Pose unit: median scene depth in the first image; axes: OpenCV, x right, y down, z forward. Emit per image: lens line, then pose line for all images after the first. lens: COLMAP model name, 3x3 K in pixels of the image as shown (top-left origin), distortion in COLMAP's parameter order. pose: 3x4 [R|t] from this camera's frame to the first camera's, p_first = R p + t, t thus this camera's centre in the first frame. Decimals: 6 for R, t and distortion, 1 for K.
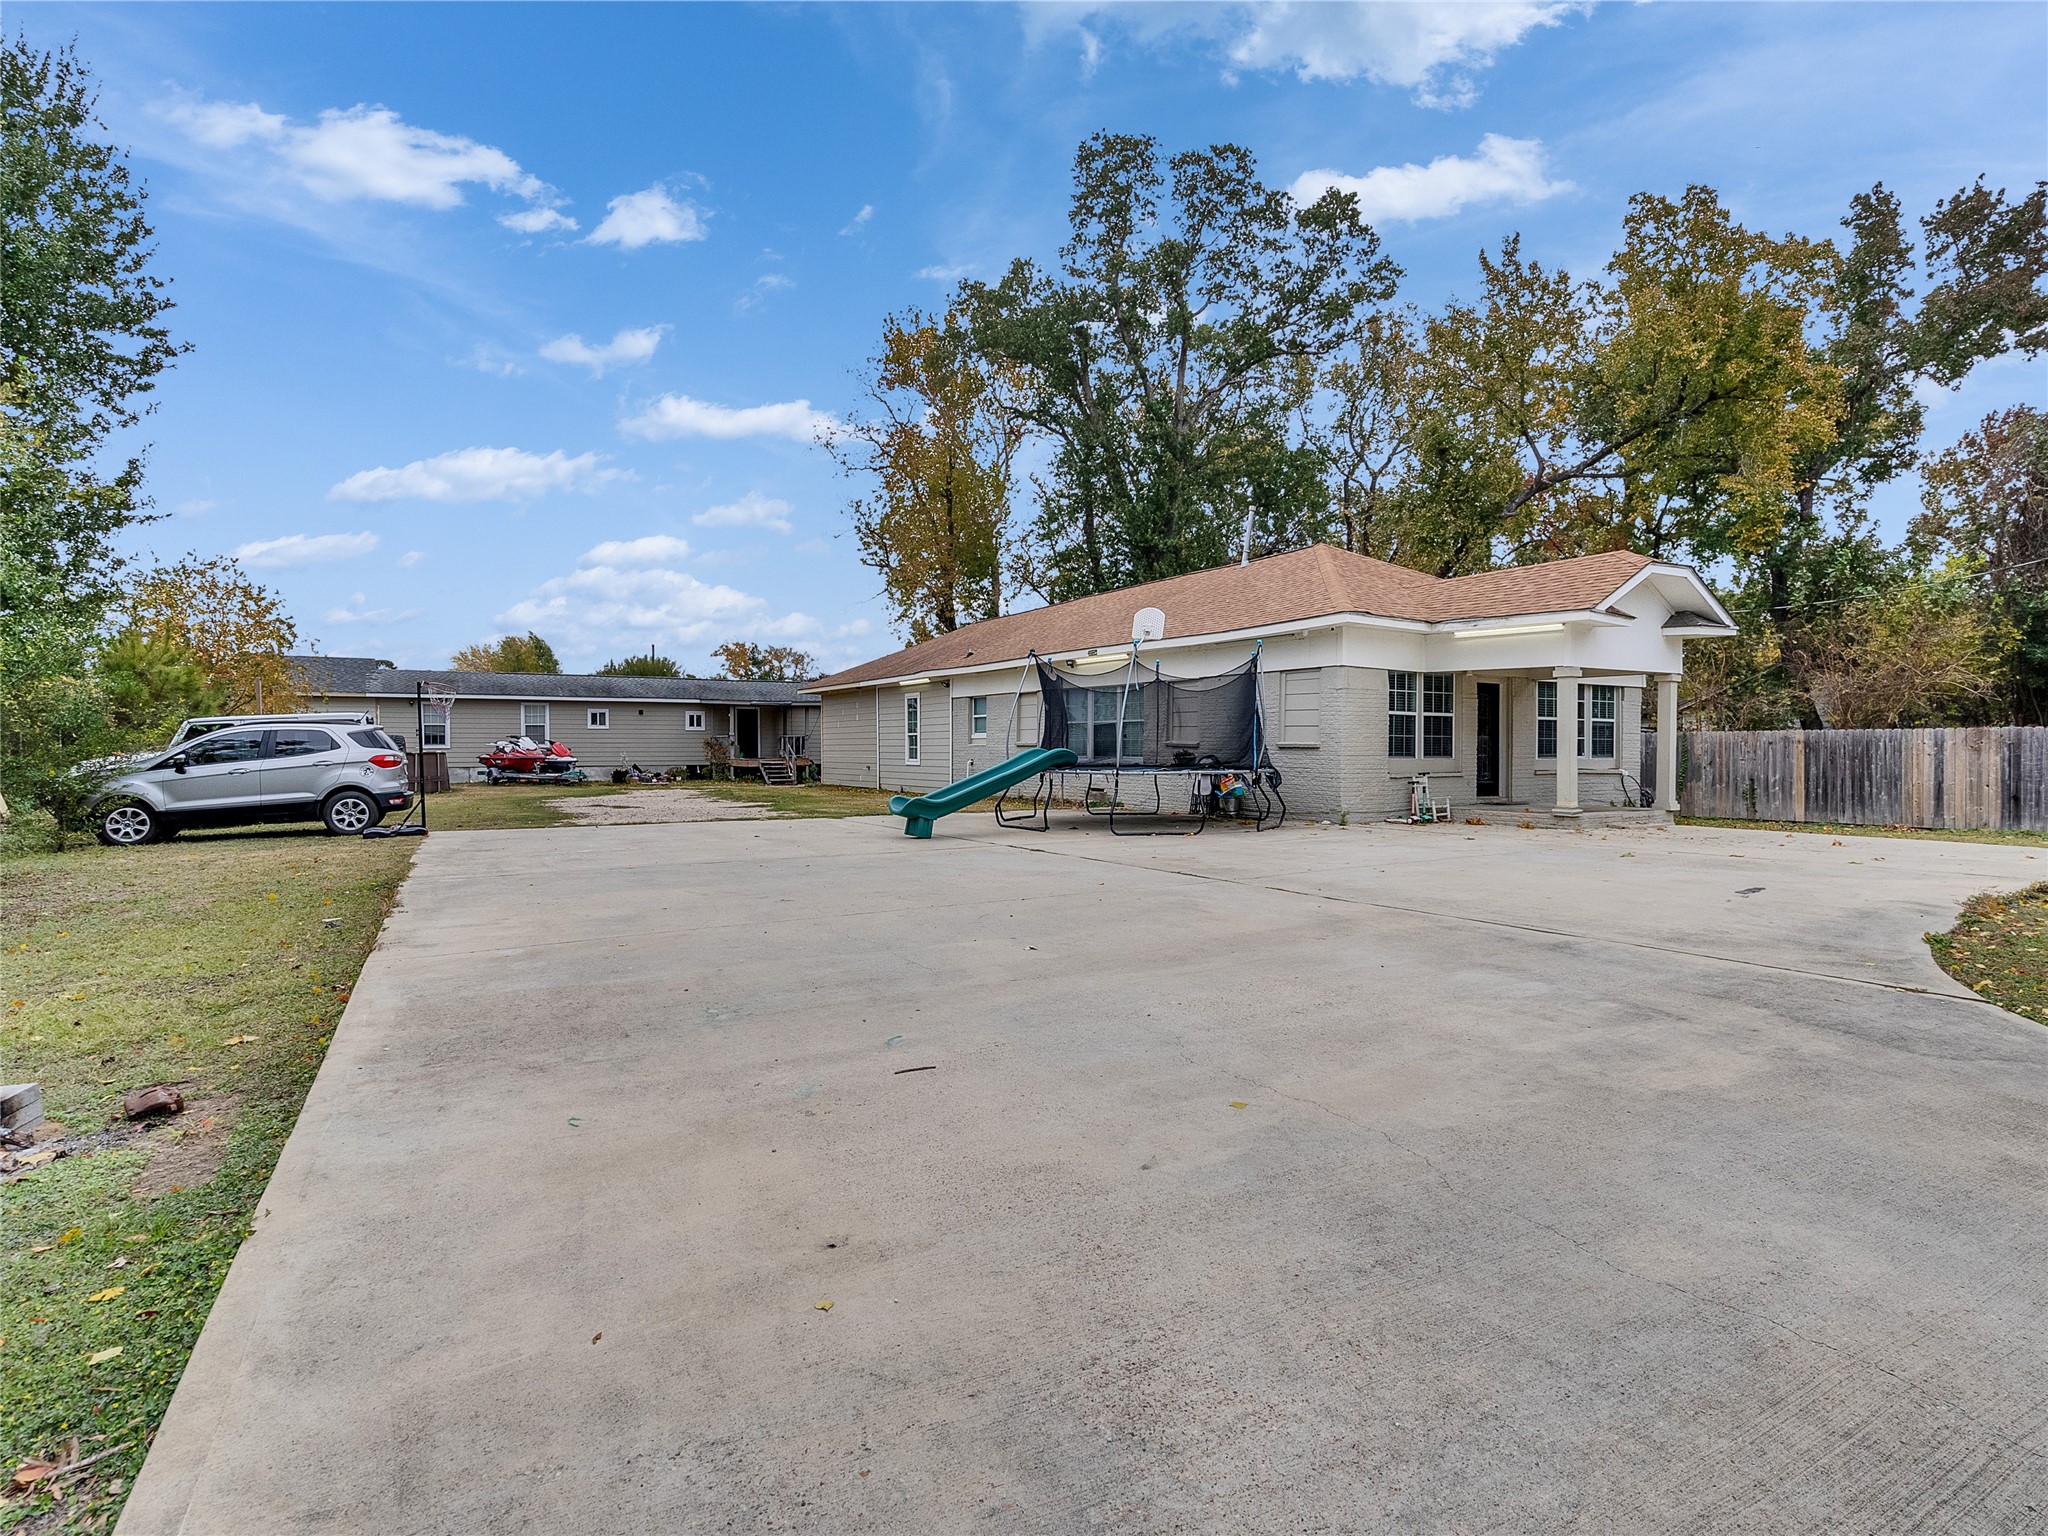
lens RADIAL K [[1048.2, 0, 993.8], [0, 1048.2, 764.2], [0, 0, 1]] dist [0.029733, 0.000988]
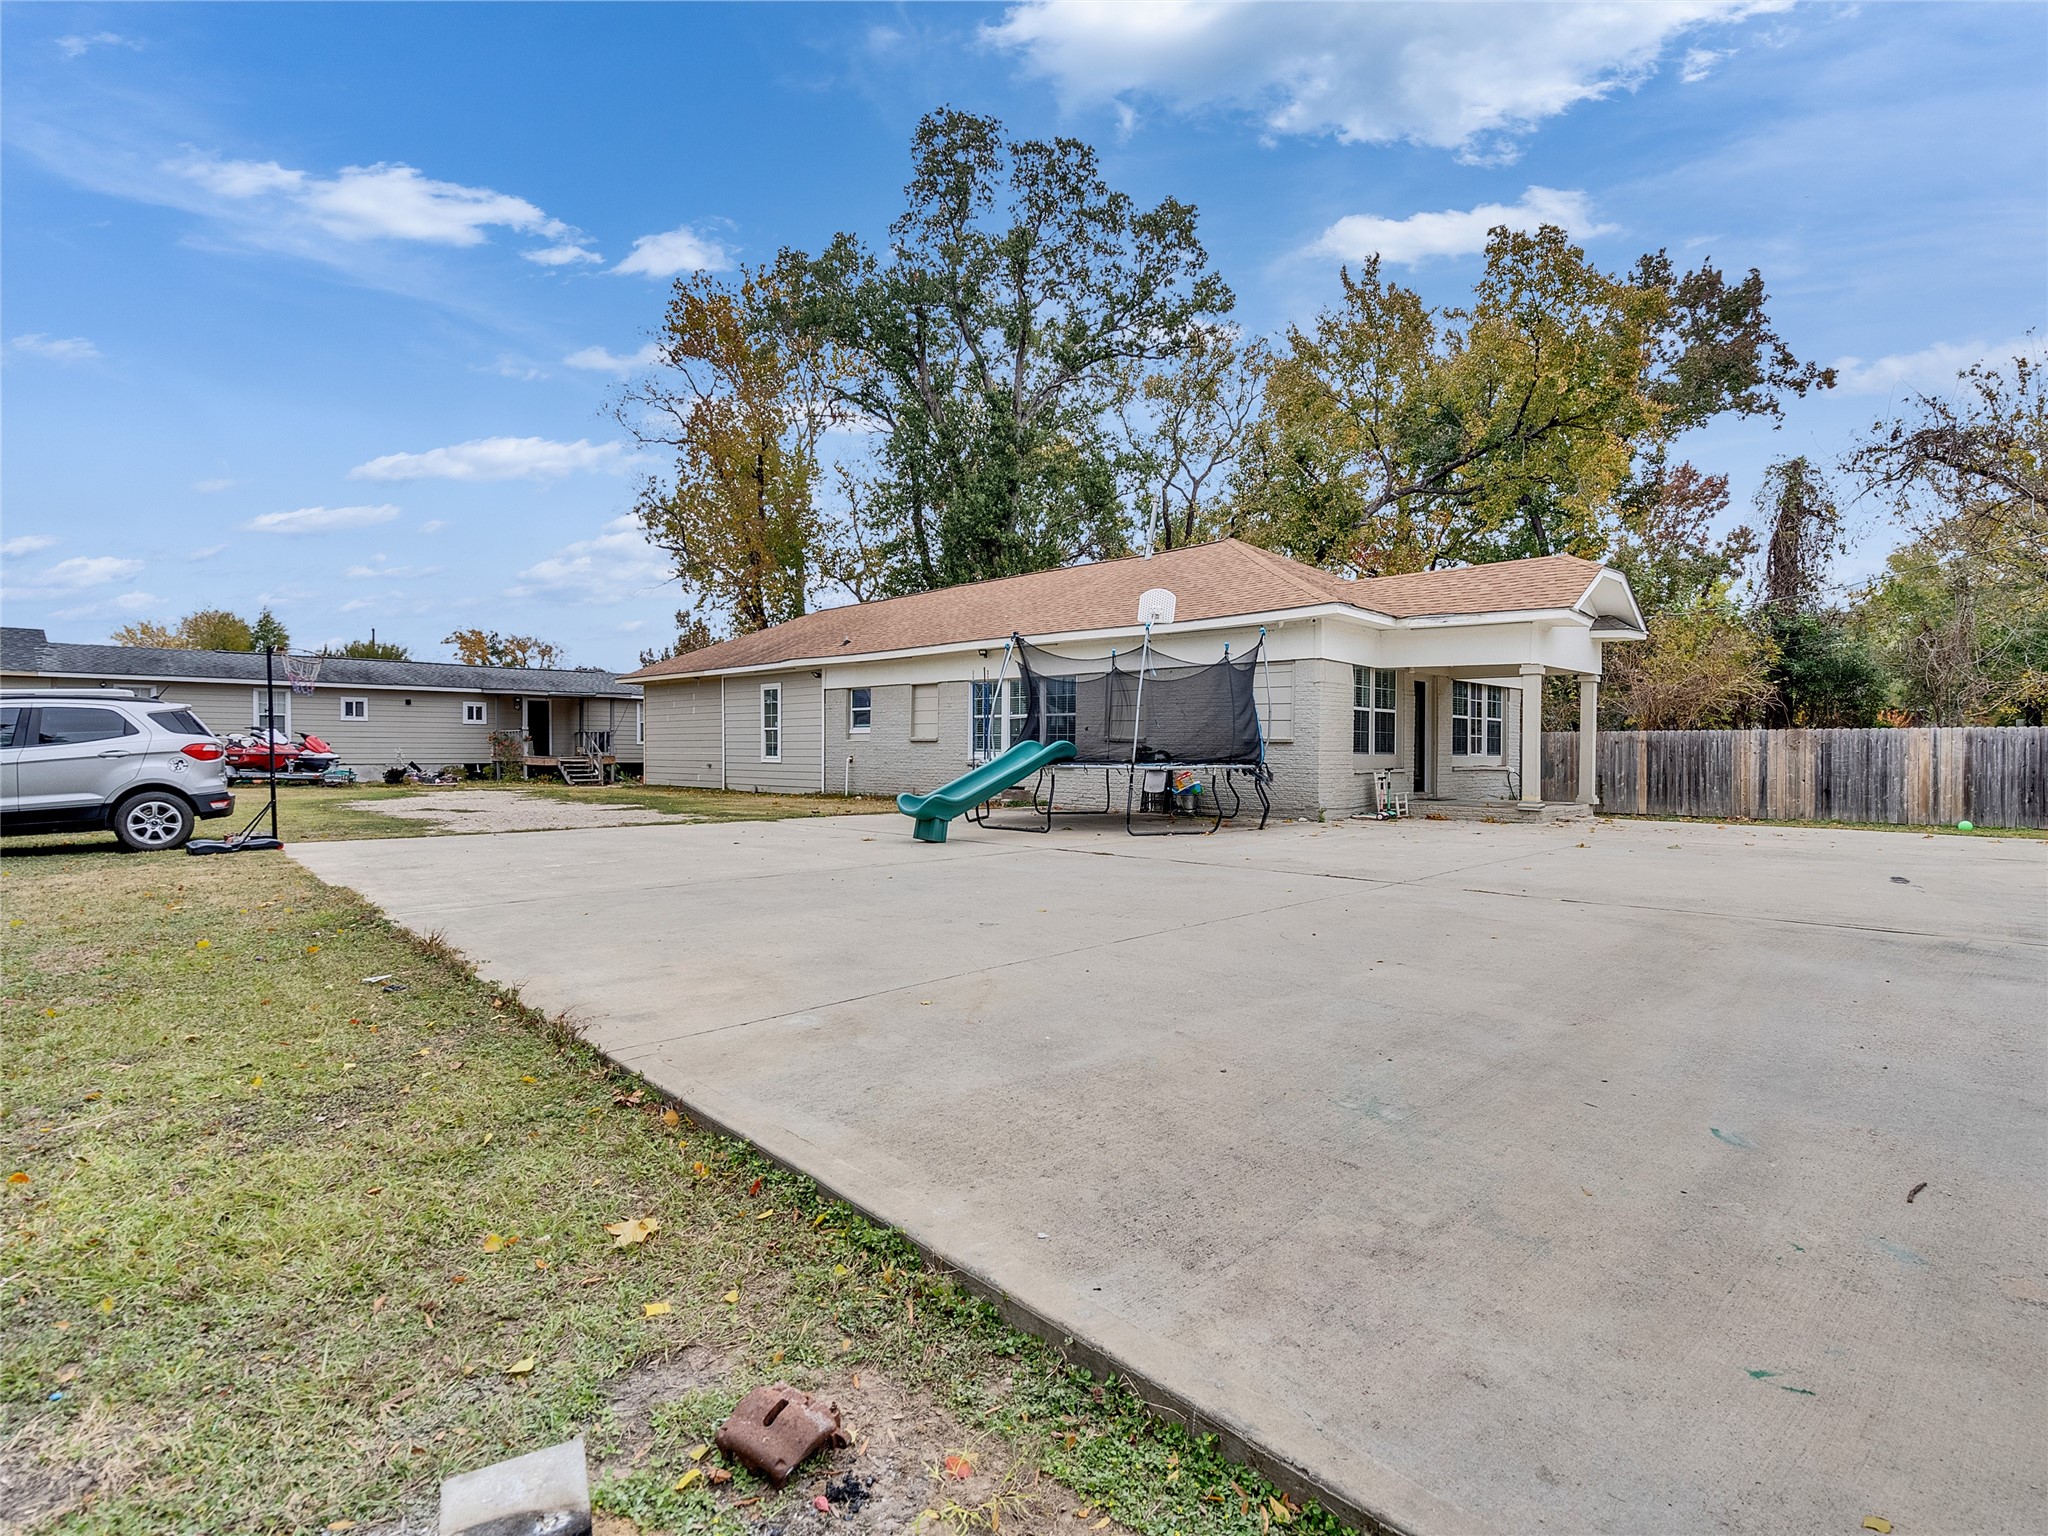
lens RADIAL K [[1048.2, 0, 993.8], [0, 1048.2, 764.2], [0, 0, 1]] dist [0.029733, 0.000988]
pose [[0.972956, 0.001390, 0.230984, -0.109597], [-0.001109, 0.999998, -0.001346, 0.003570], [-0.230986, 0.001053, 0.972957, 0.072263]]
